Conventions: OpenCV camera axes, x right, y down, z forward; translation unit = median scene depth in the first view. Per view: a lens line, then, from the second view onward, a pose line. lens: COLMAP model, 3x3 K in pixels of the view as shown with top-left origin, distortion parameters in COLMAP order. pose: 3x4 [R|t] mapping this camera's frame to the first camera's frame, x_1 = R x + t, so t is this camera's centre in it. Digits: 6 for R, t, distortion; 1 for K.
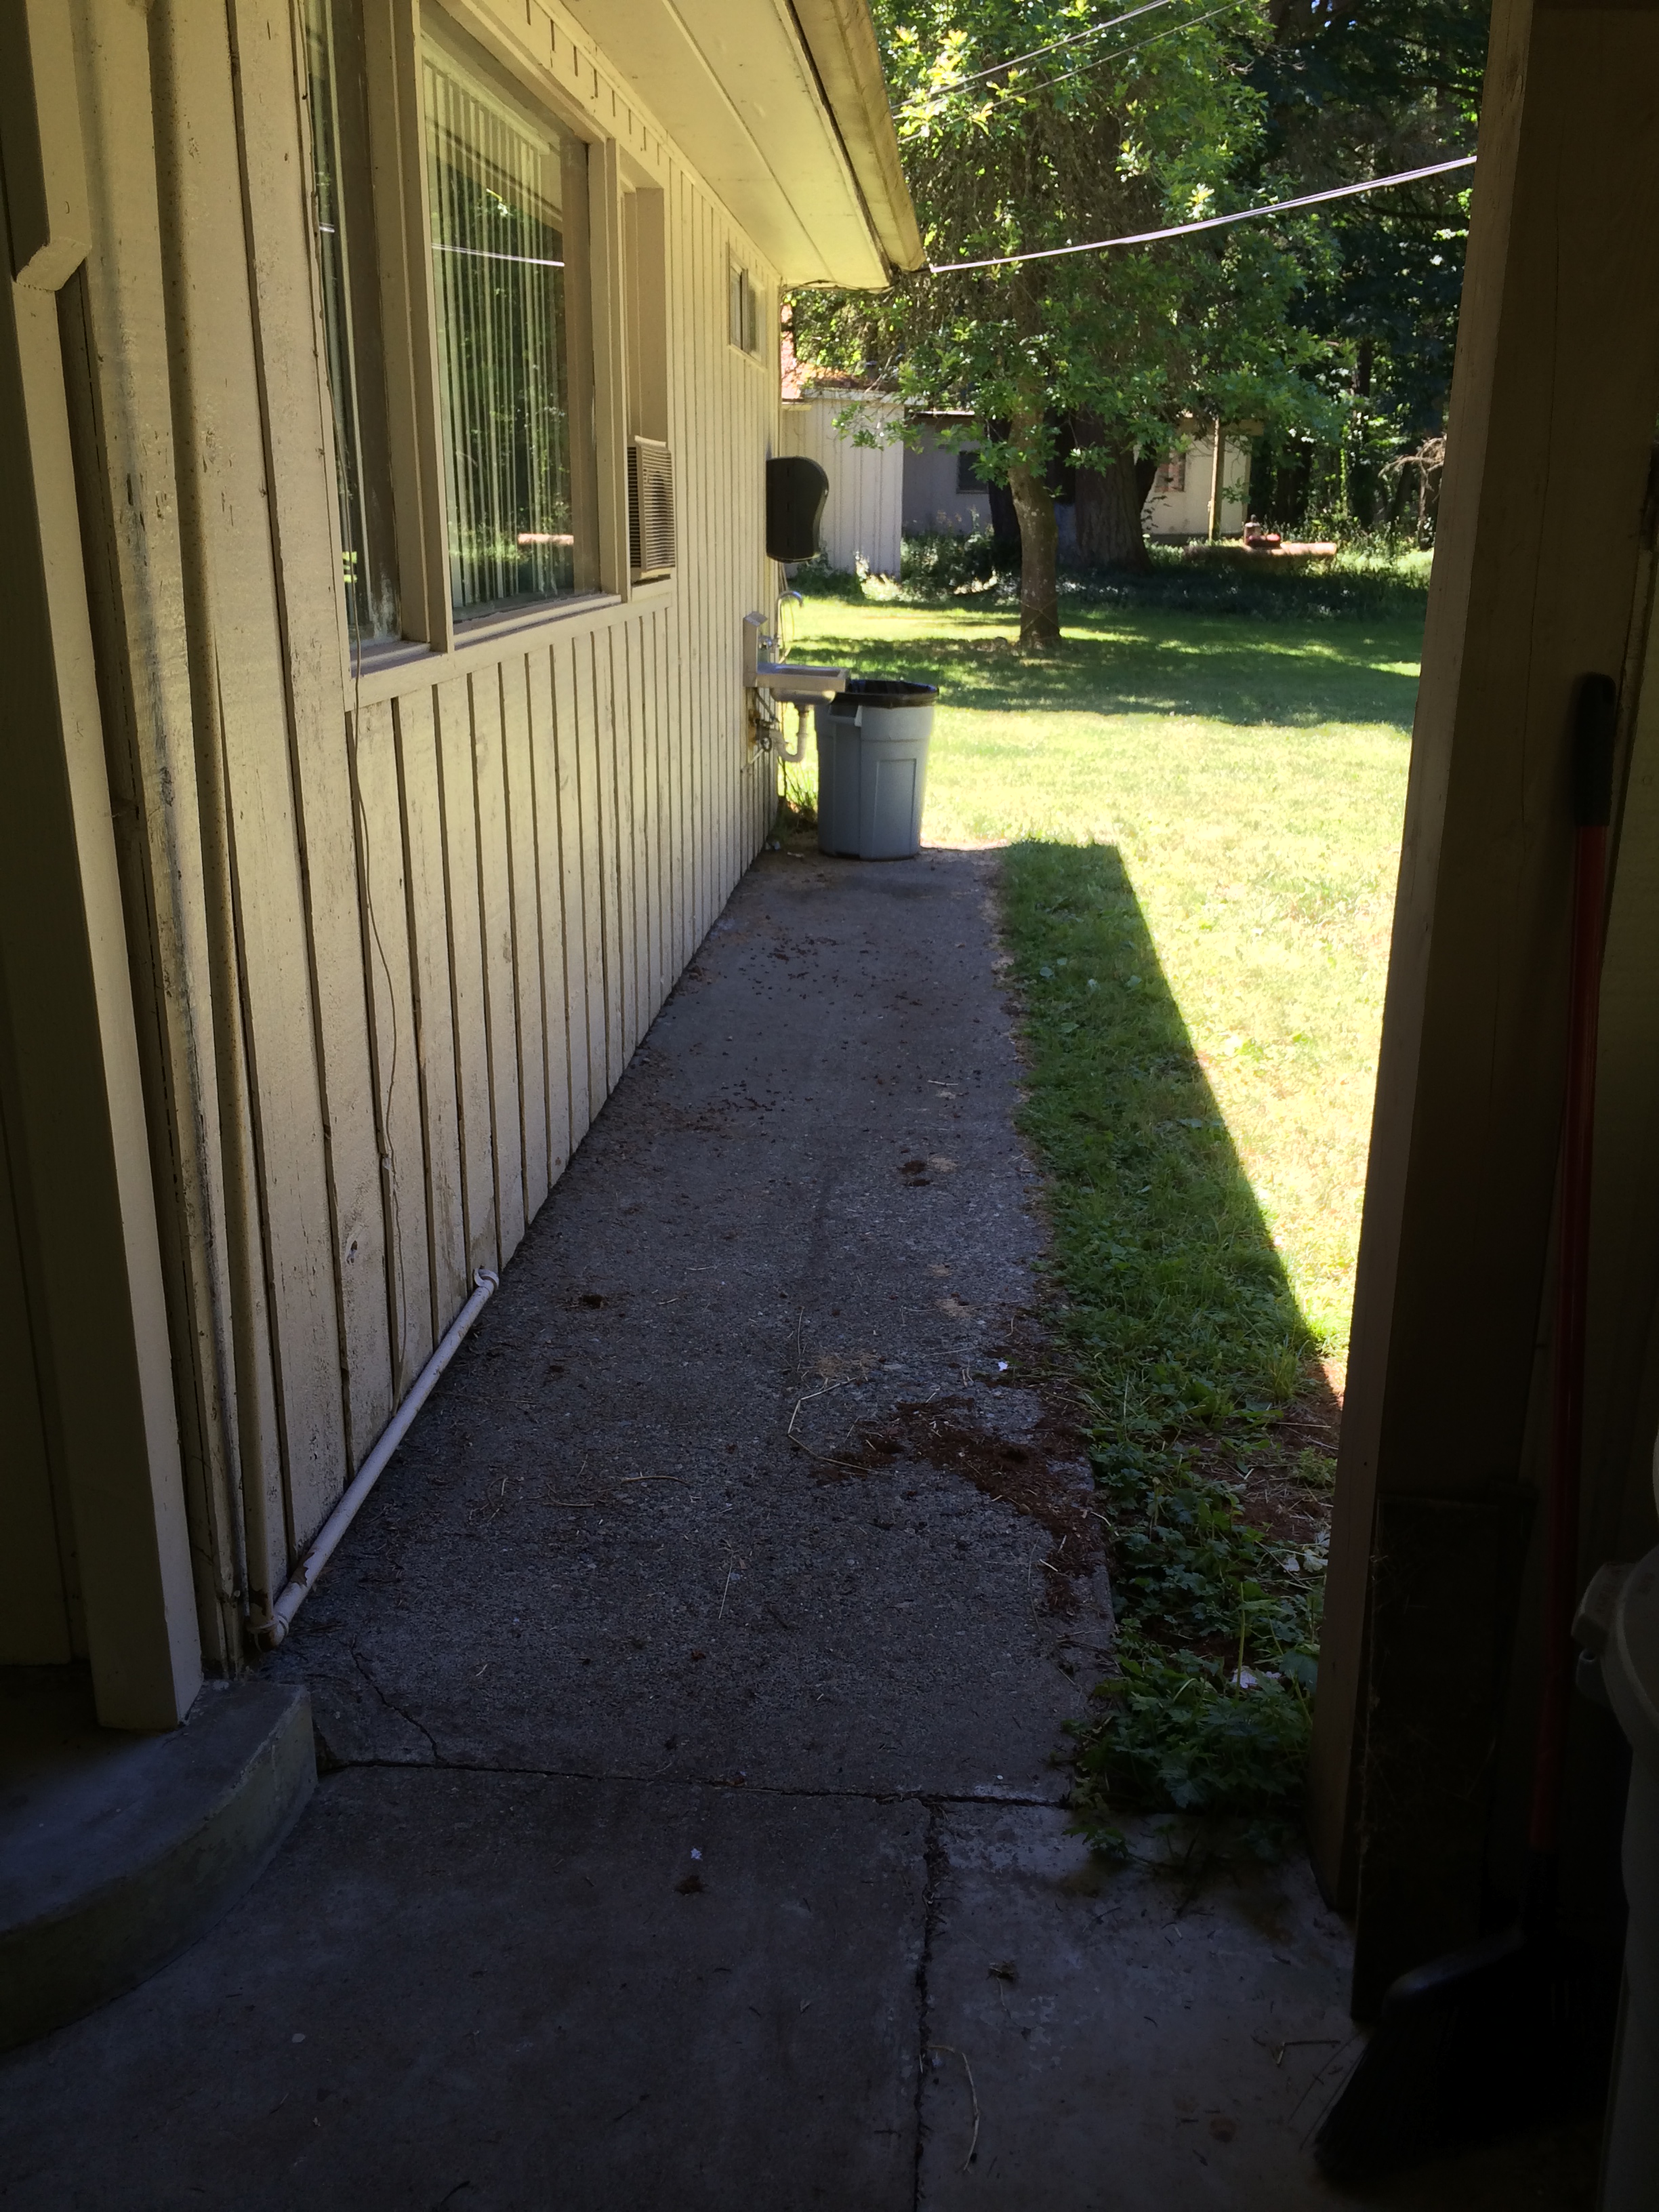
lens RADIAL K [[1897.0, 0, 827.8], [0, 1897.0, 1100.7], [0, 0, 1]] dist [0.068504, -0.092254]
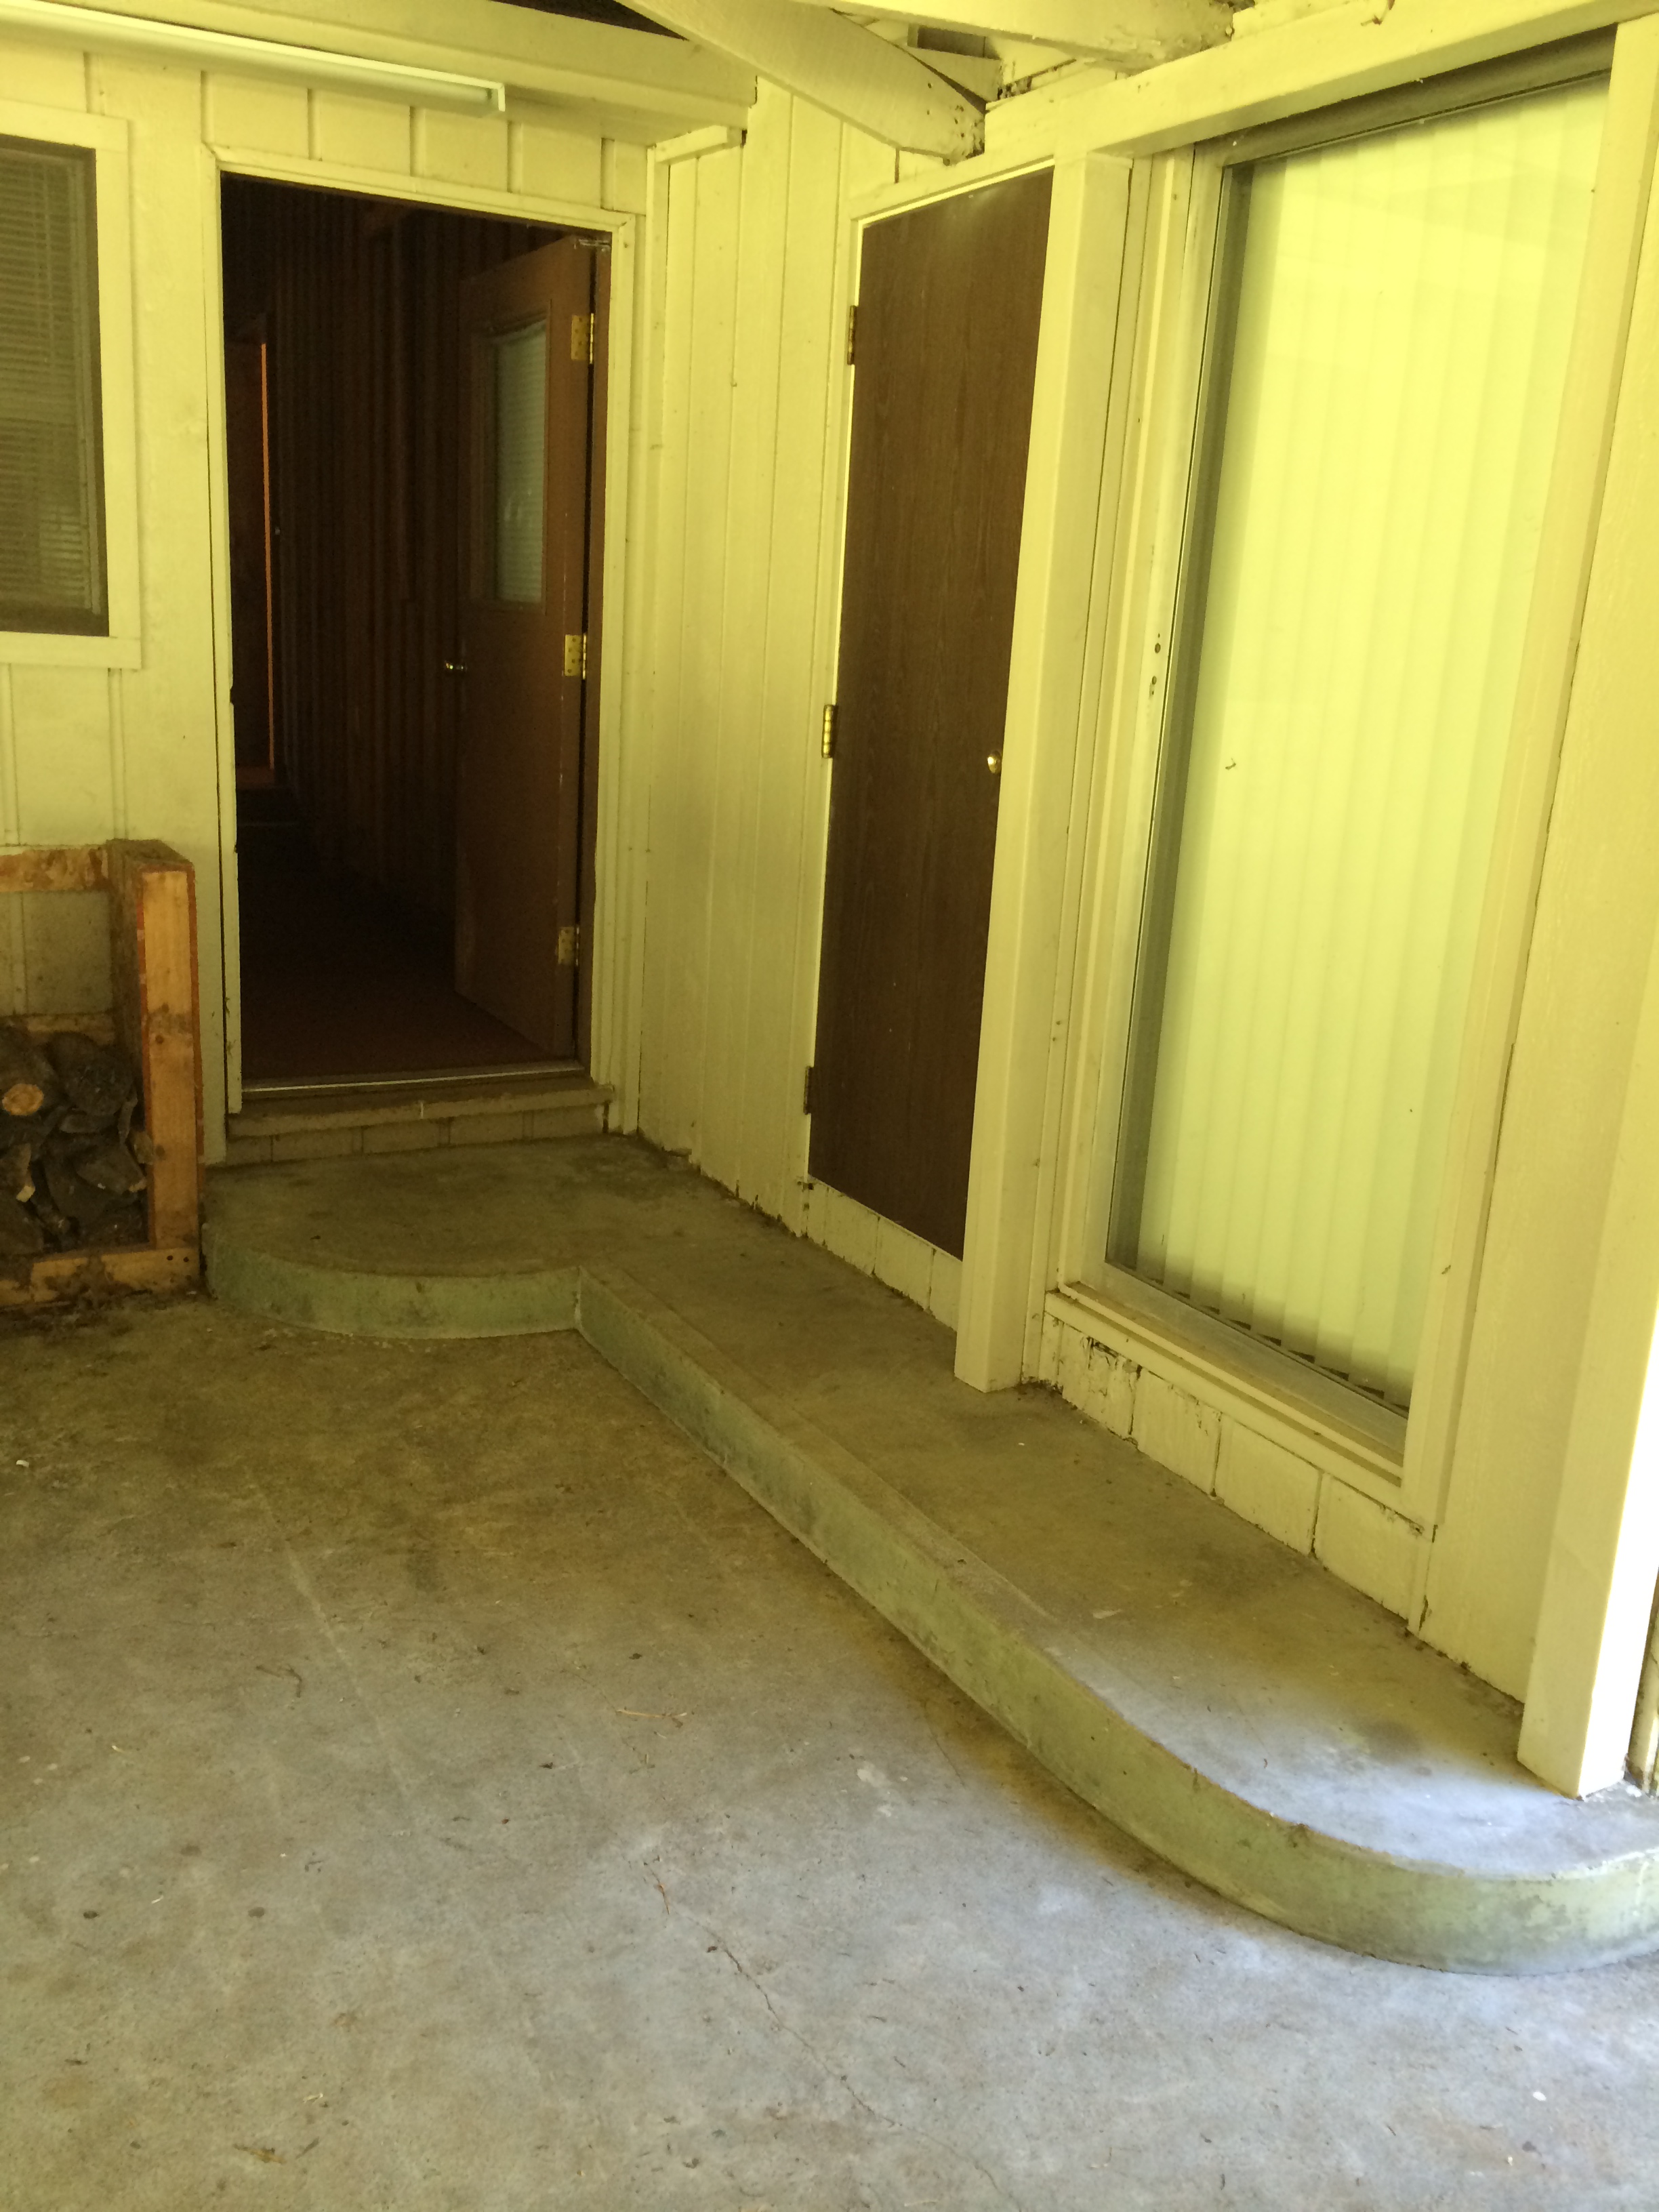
lens RADIAL K [[1897.0, 0, 831.7], [0, 1897.0, 1107.4], [0, 0, 1]] dist [0.068504, -0.092254]
pose [[0.533519, 0.232789, -0.813122, 0.517557], [-0.310739, 0.948093, 0.067543, 0.030849], [0.786638, 0.216633, 0.578162, -0.099565]]
